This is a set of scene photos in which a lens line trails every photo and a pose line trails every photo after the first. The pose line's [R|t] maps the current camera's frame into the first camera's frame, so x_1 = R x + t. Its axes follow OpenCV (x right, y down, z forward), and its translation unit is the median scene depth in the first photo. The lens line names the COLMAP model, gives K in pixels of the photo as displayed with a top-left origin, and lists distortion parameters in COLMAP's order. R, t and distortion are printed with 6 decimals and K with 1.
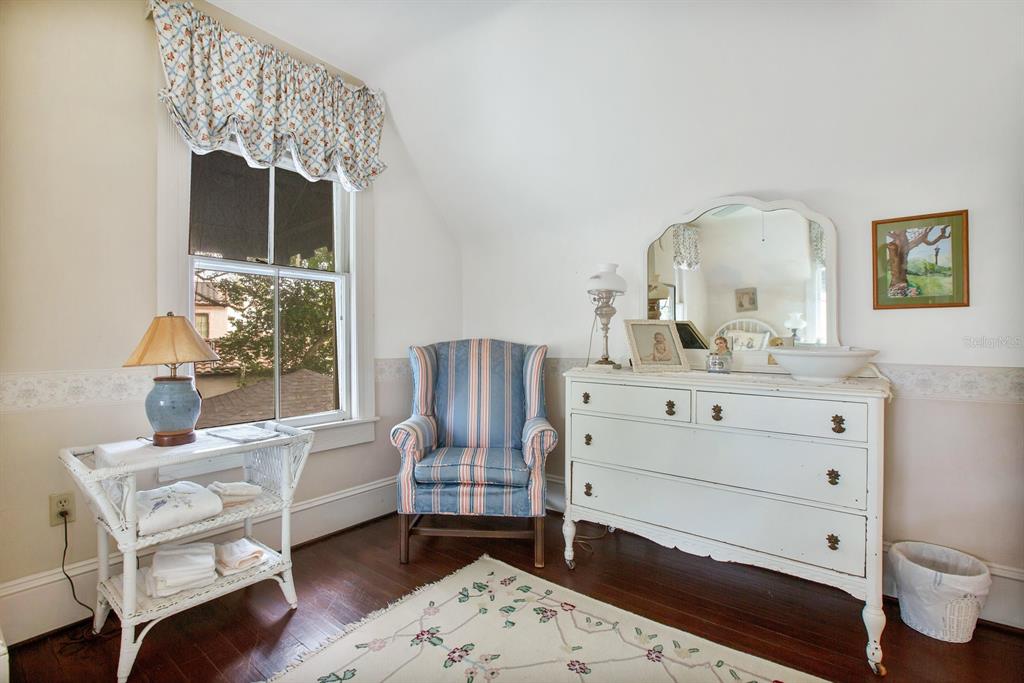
lens RADIAL K [[480.4, 0, 488.8], [0, 480.4, 336.9], [0, 0, 1]] dist [-0.058486, 0.023011]
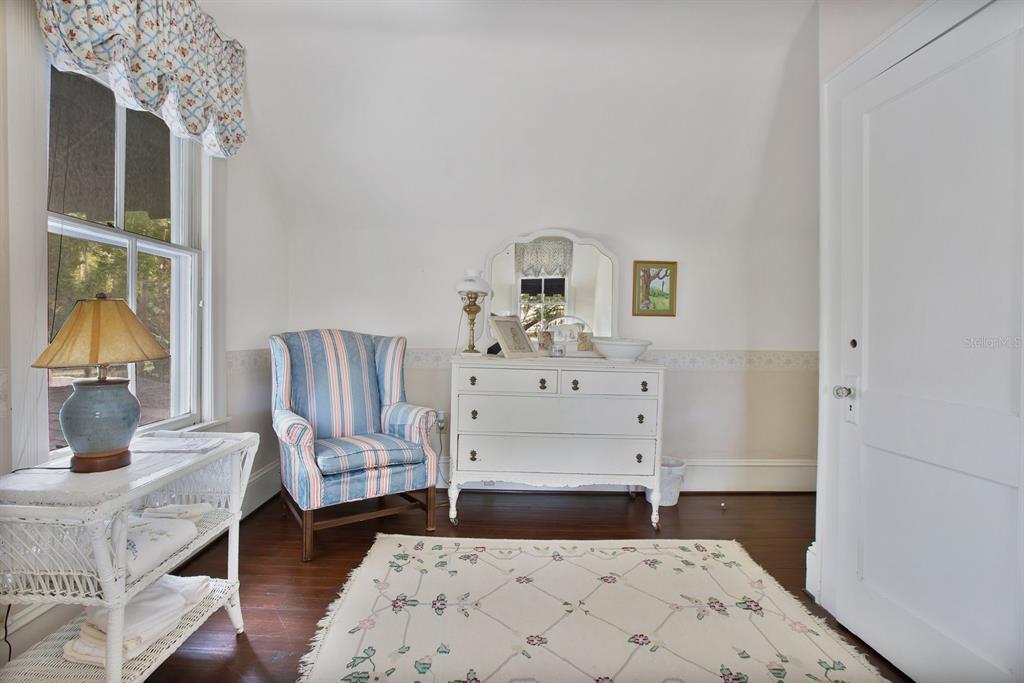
lens RADIAL K [[471.4, 0, 525.1], [0, 471.4, 335.3], [0, 0, 1]] dist [-0.052660, 0.012203]
pose [[0.764370, 0.005854, 0.644751, -0.457886], [-0.019939, 0.999695, 0.014560, -0.007424], [-0.644469, -0.023985, 0.764254, 0.002272]]
